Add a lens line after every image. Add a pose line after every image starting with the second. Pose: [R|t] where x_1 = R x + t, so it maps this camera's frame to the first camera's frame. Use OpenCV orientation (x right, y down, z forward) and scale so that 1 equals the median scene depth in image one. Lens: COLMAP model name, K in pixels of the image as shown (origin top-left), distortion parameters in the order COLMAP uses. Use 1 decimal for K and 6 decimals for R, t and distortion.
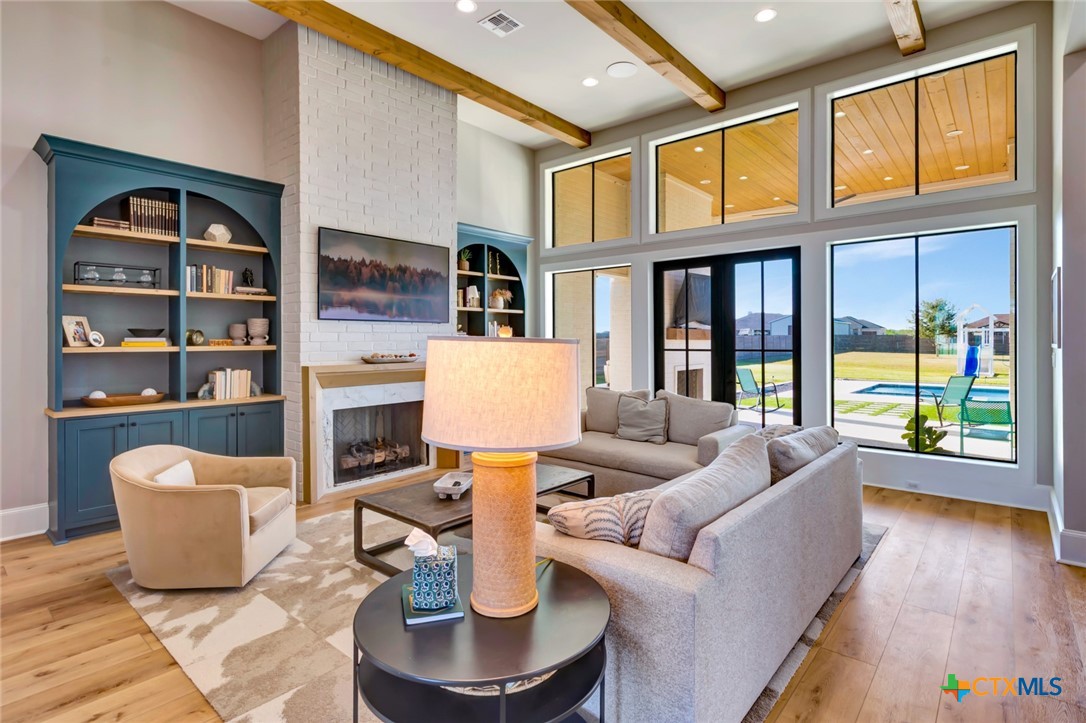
lens RADIAL K [[542.7, 0, 546.5], [0, 542.7, 343.0], [0, 0, 1]] dist [-0.001827, 0.000429]
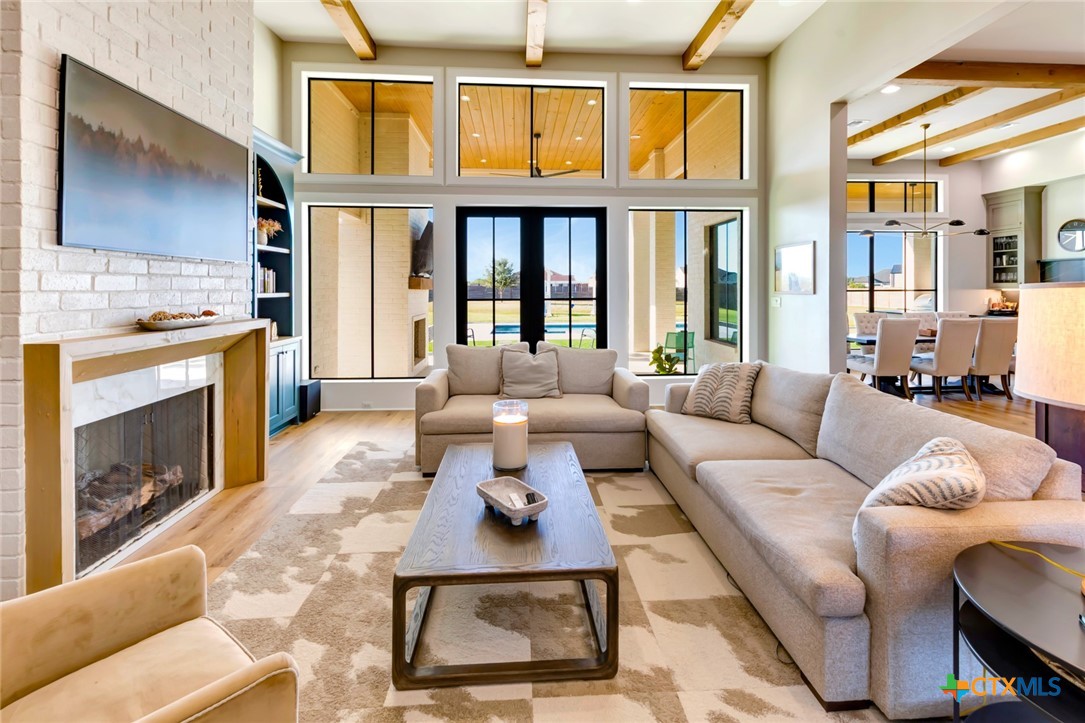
lens RADIAL K [[507.4, 0, 547.0], [0, 507.4, 289.1], [0, 0, 1]] dist [0.013568, -0.001884]
pose [[0.710624, 0.002664, 0.703567, -0.398275], [0.000759, 0.999989, -0.004553, -0.001636], [-0.703572, 0.003770, 0.710614, 0.341376]]
